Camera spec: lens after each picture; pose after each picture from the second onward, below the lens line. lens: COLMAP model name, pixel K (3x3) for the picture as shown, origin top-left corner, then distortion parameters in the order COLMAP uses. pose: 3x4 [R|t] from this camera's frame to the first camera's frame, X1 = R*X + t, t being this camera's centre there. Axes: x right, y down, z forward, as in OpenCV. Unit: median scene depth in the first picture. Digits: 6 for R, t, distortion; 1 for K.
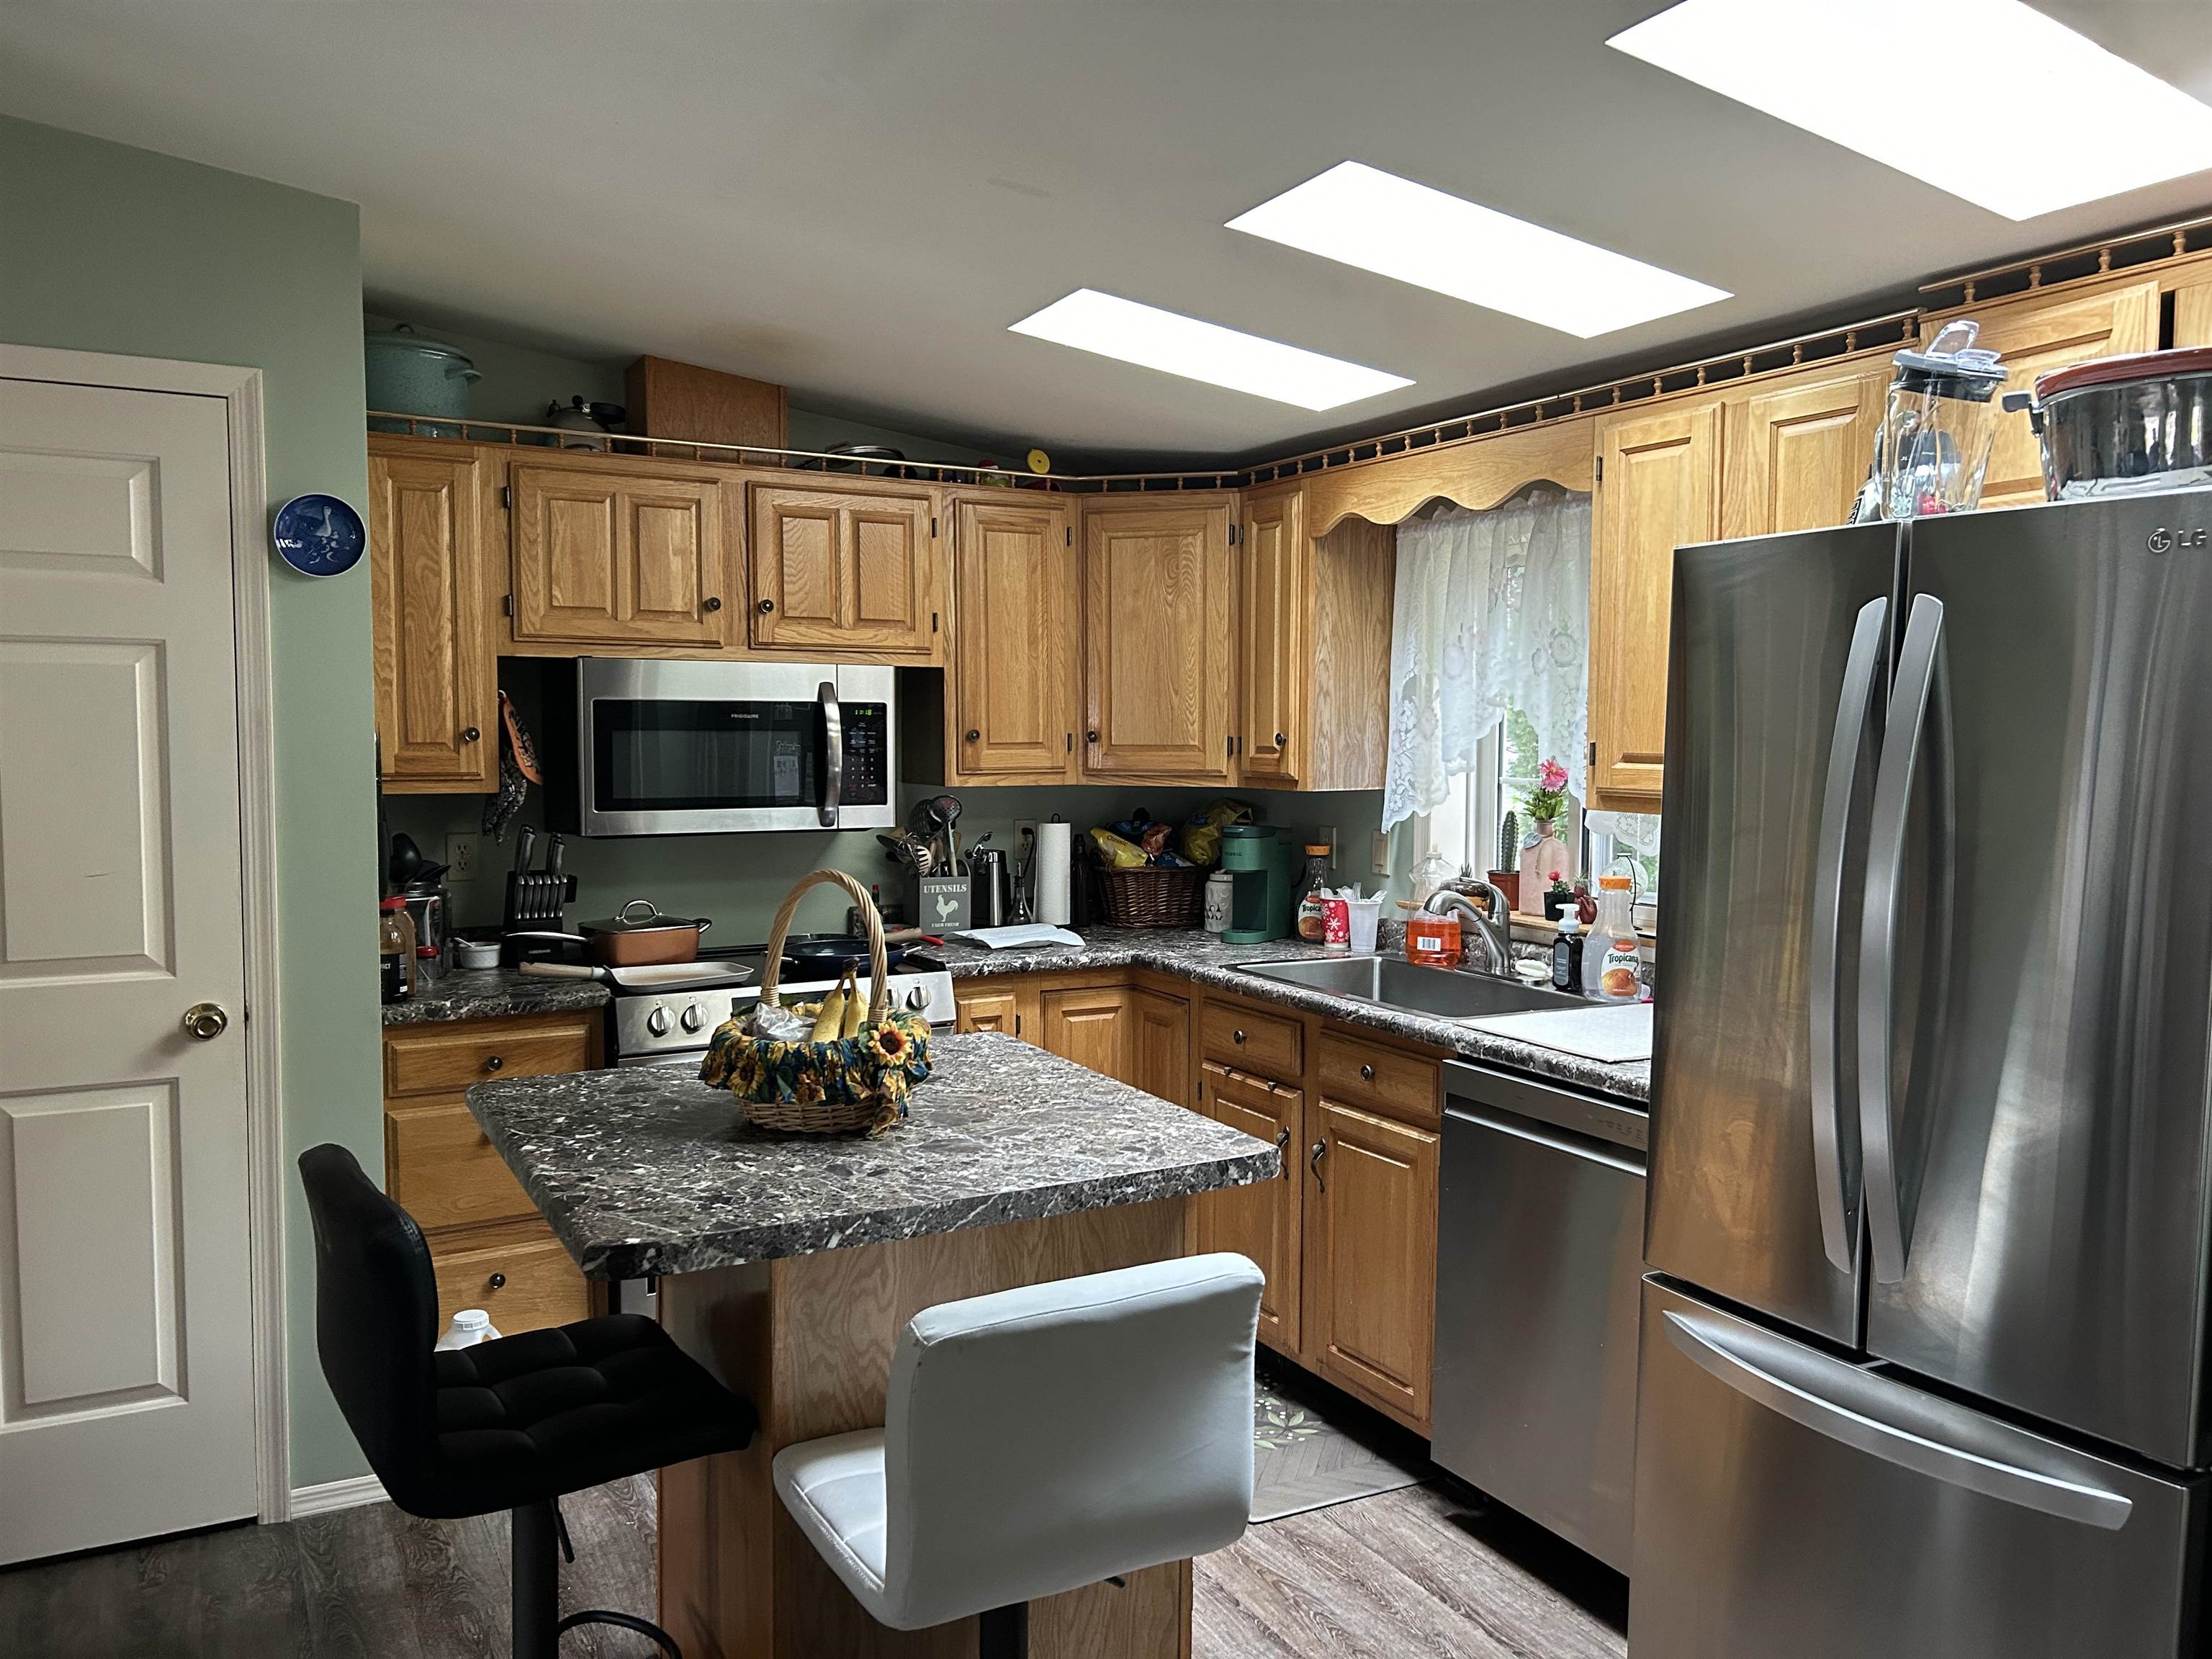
lens RADIAL K [[1634.8, 0, 1114.8], [0, 1634.8, 838.7], [0, 0, 1]] dist [0.112950, -0.214104]
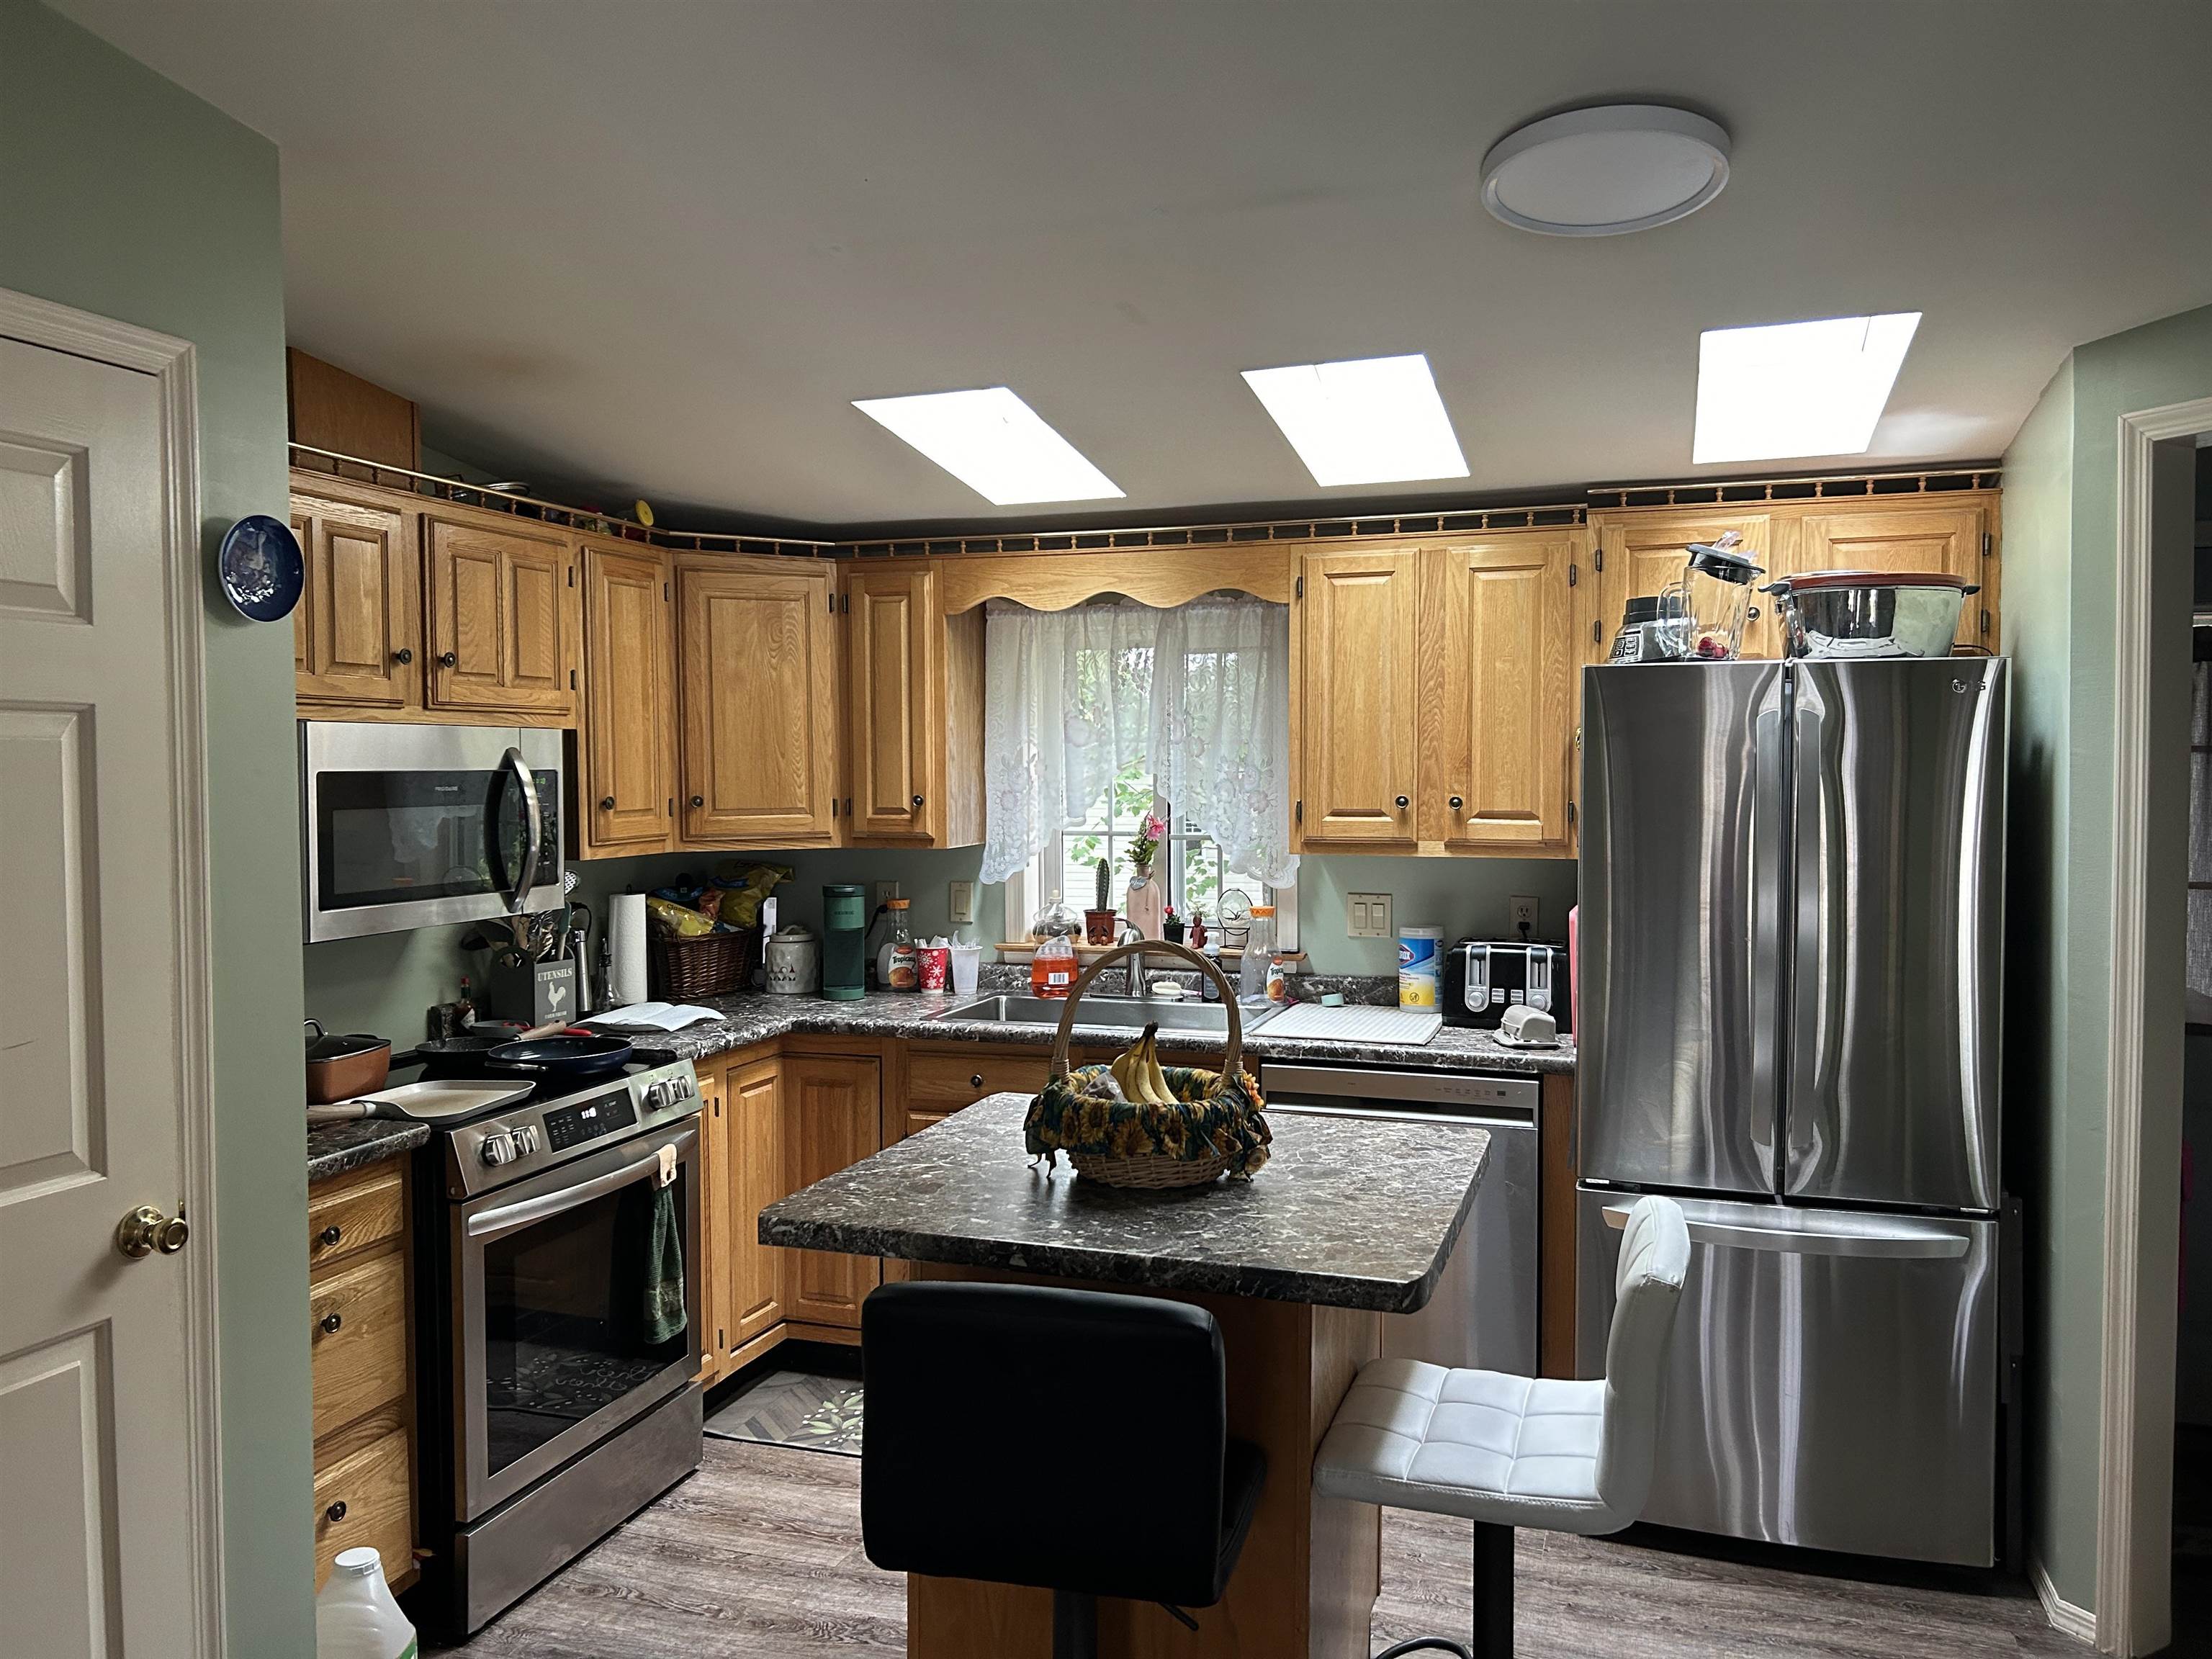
lens RADIAL K [[1634.8, 0, 1114.8], [0, 1634.8, 838.7], [0, 0, 1]] dist [0.112950, -0.214104]
pose [[0.738590, -0.038337, 0.673064, -0.531085], [0.055064, 0.998476, -0.003552, -0.026064], [-0.671903, 0.039685, 0.739576, 0.133664]]
